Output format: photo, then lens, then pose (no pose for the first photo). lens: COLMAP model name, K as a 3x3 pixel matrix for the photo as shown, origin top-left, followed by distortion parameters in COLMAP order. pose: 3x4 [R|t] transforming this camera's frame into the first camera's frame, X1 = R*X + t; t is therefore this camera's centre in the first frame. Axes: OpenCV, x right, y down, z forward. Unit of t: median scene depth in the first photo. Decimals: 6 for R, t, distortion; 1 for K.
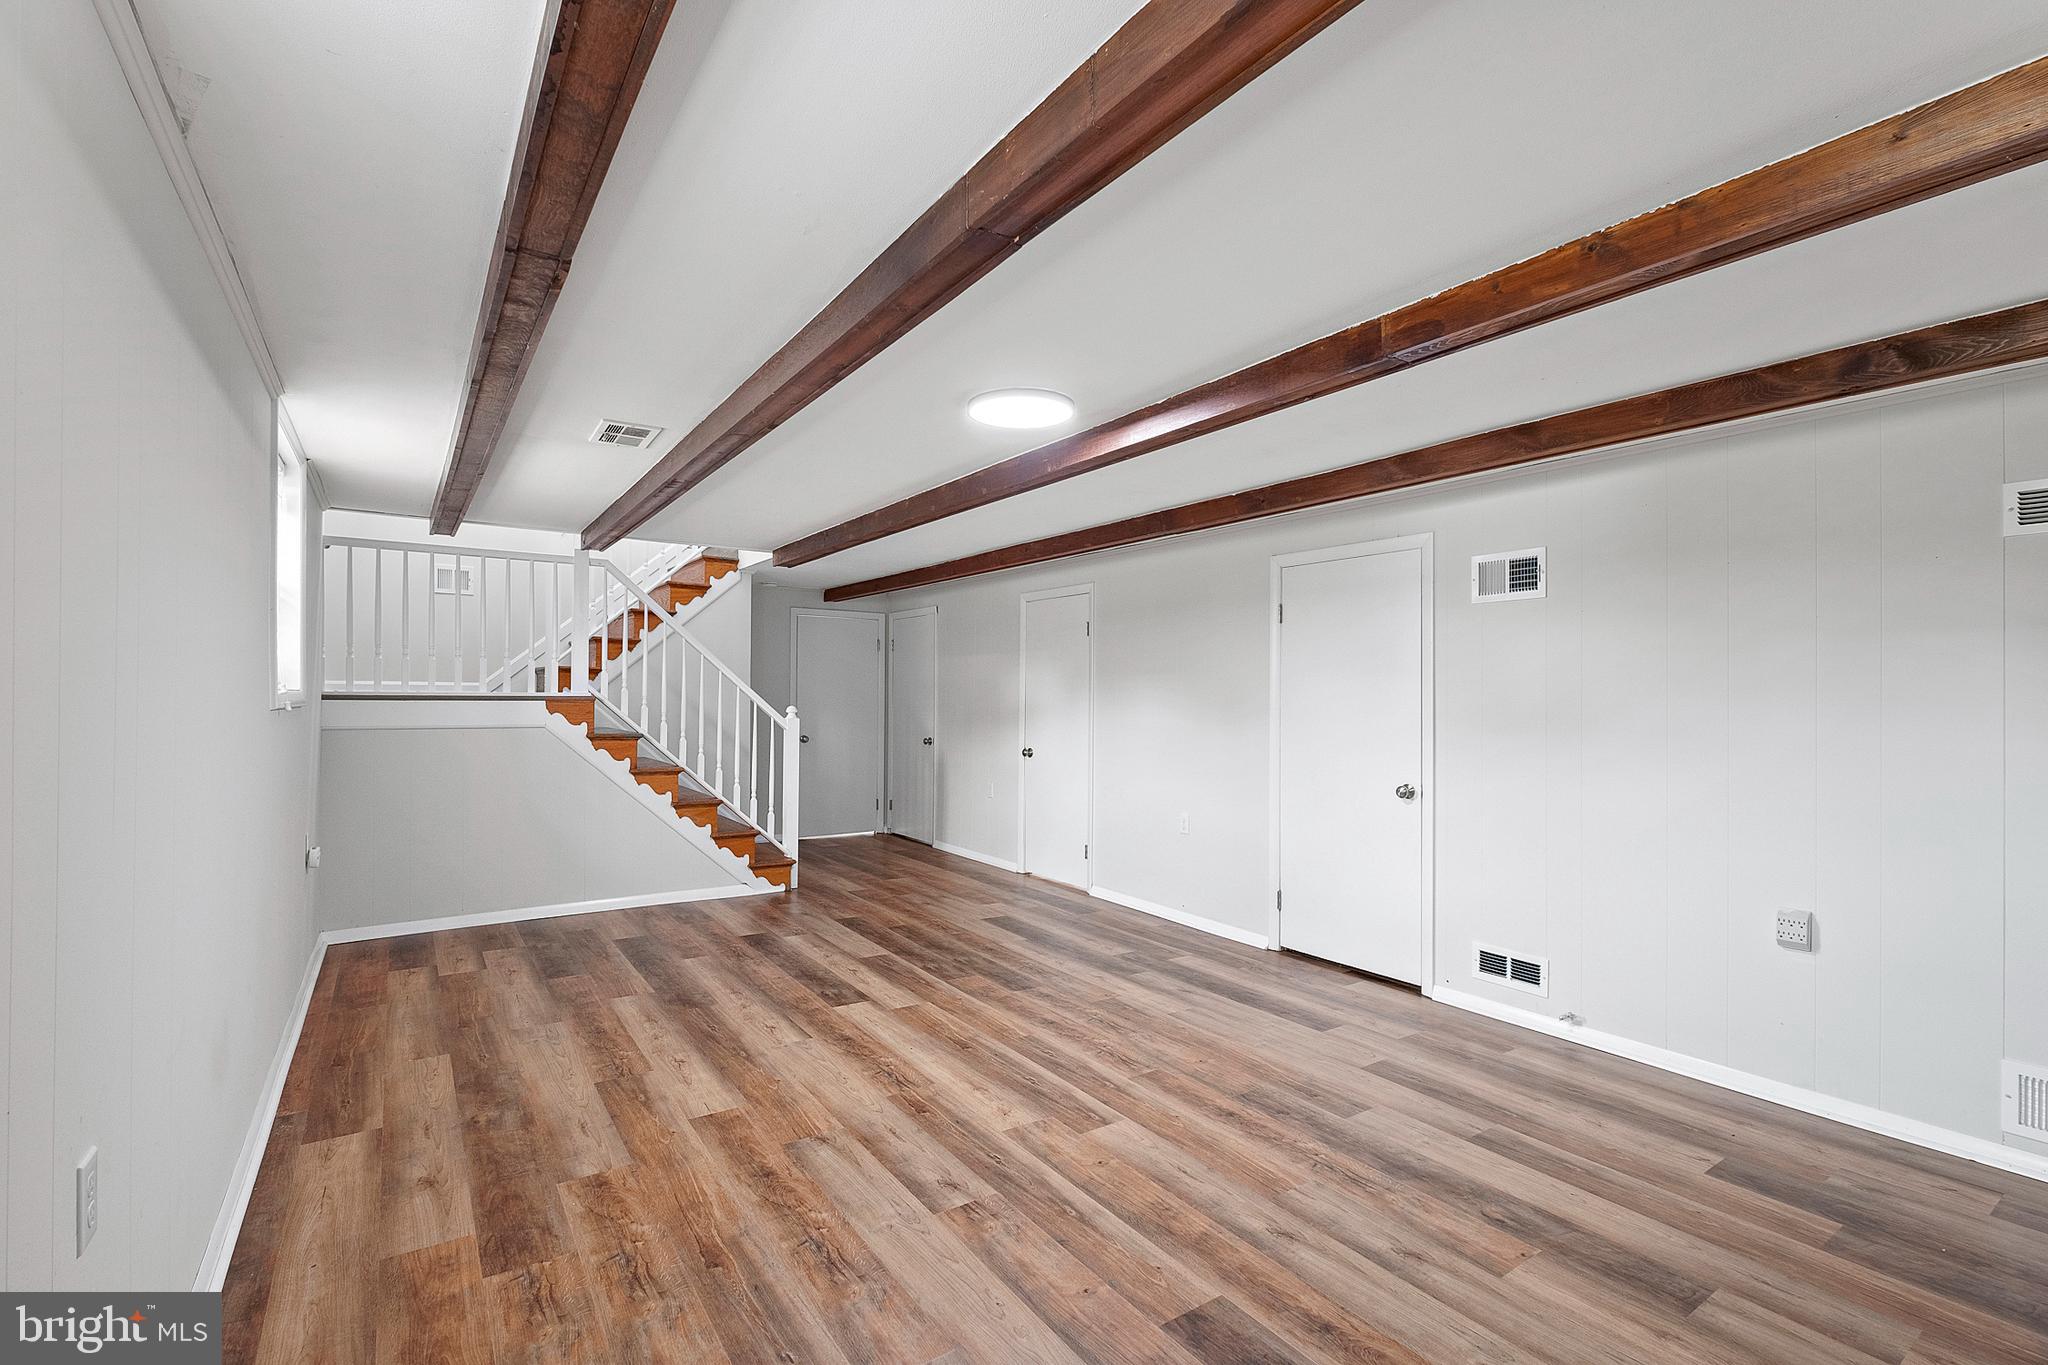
lens RADIAL K [[882.5, 0, 1025.1], [0, 882.5, 689.1], [0, 0, 1]] dist [0.012668, 0.000422]
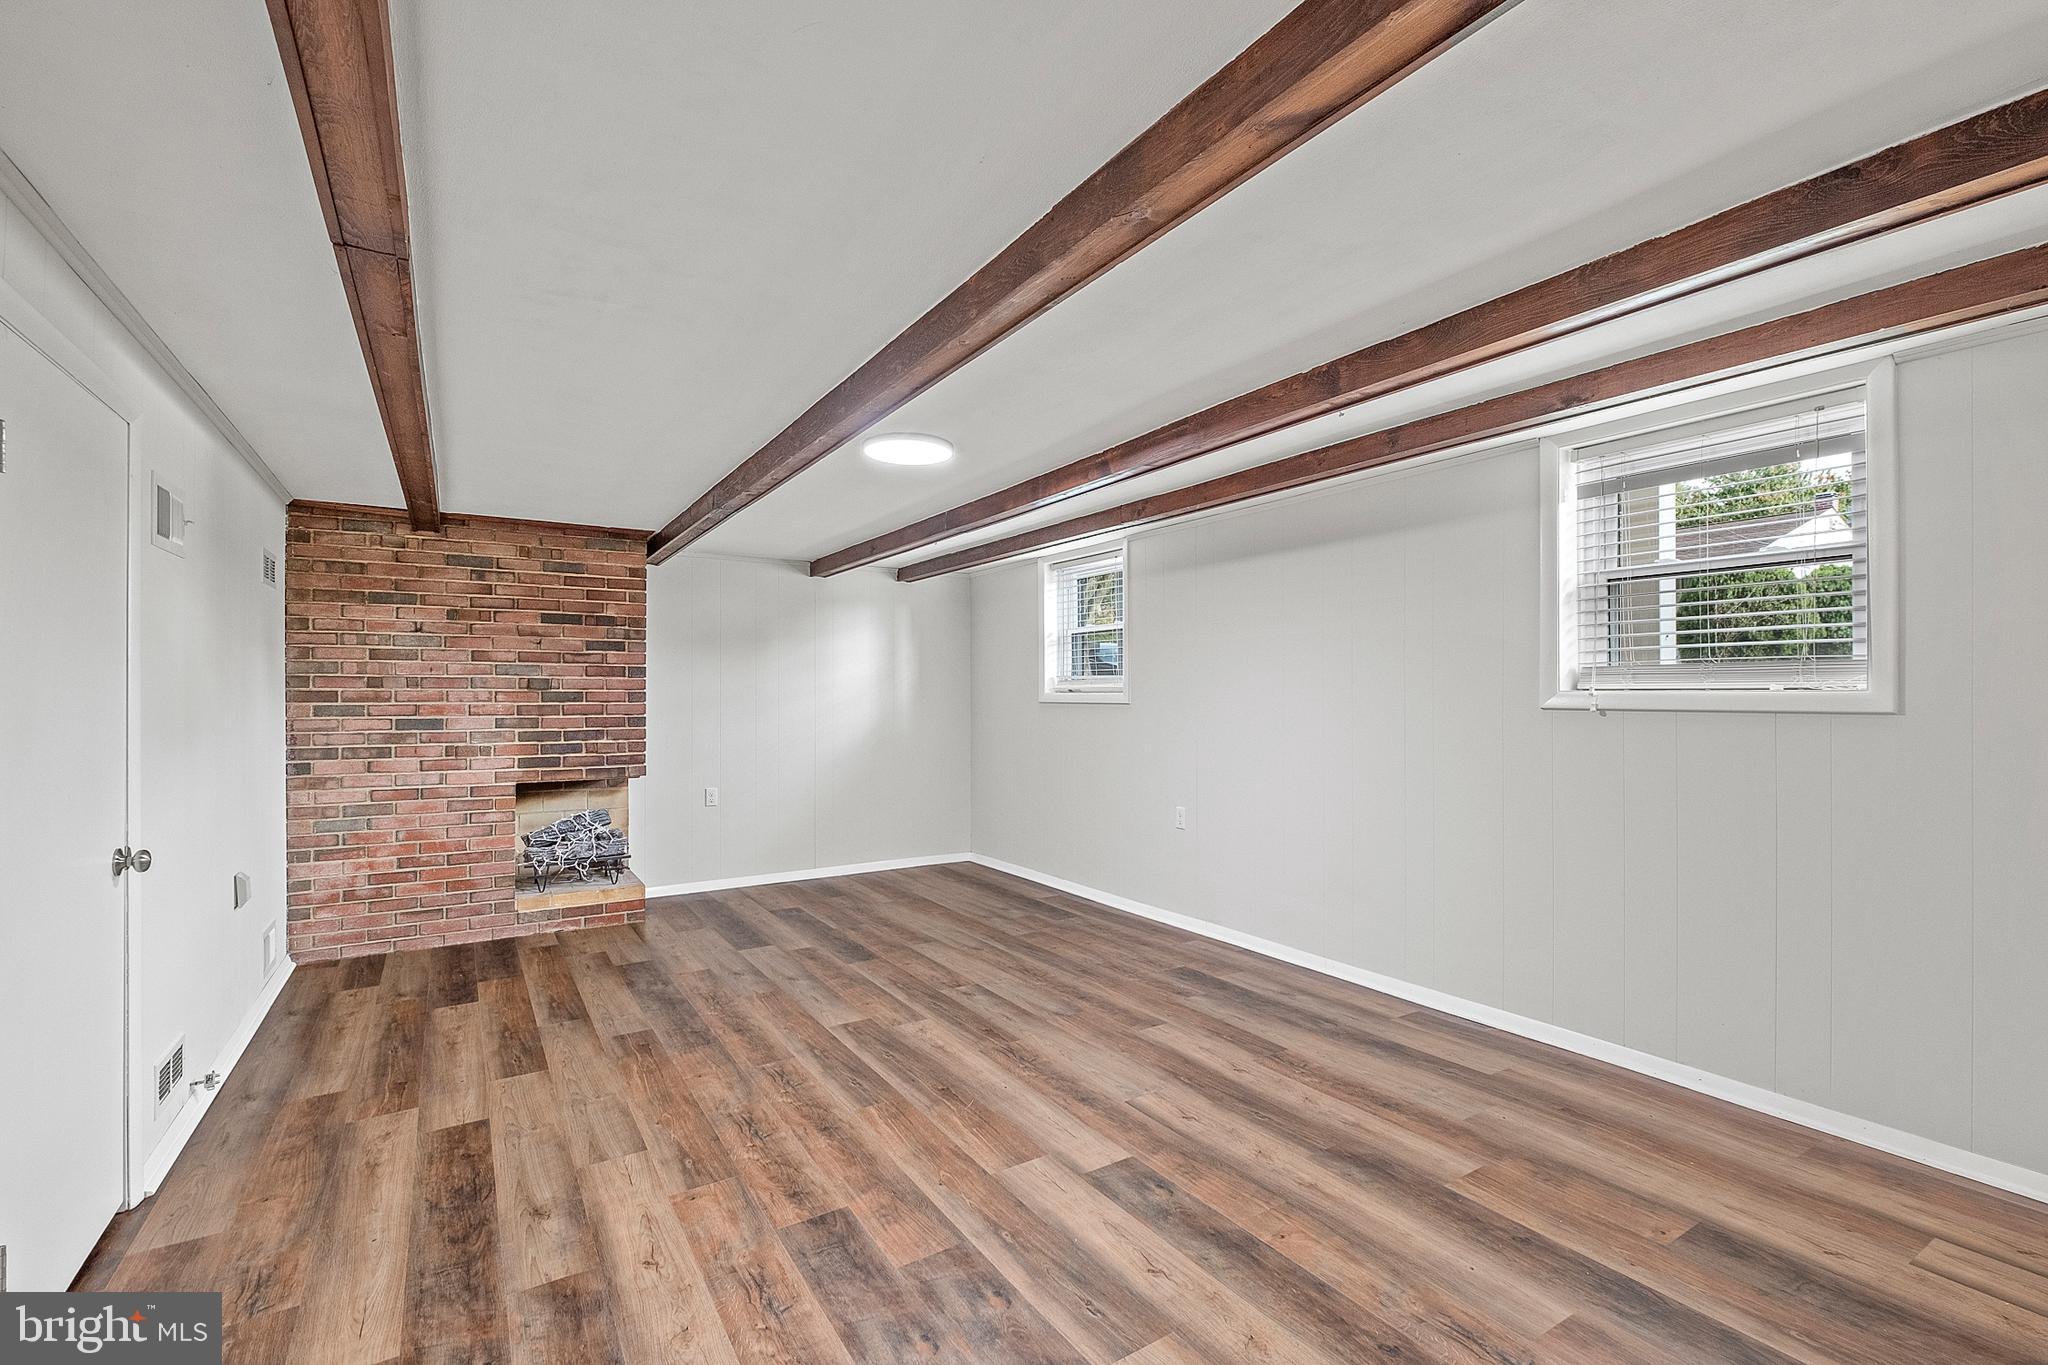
lens RADIAL K [[882.5, 0, 1022.5], [0, 882.5, 691.1], [0, 0, 1]] dist [0.012668, 0.000422]
pose [[-0.999159, -0.005394, 0.040638, -0.190828], [-0.005958, 0.999887, -0.013767, 0.018195], [-0.040559, -0.013997, -0.999079, 2.015602]]
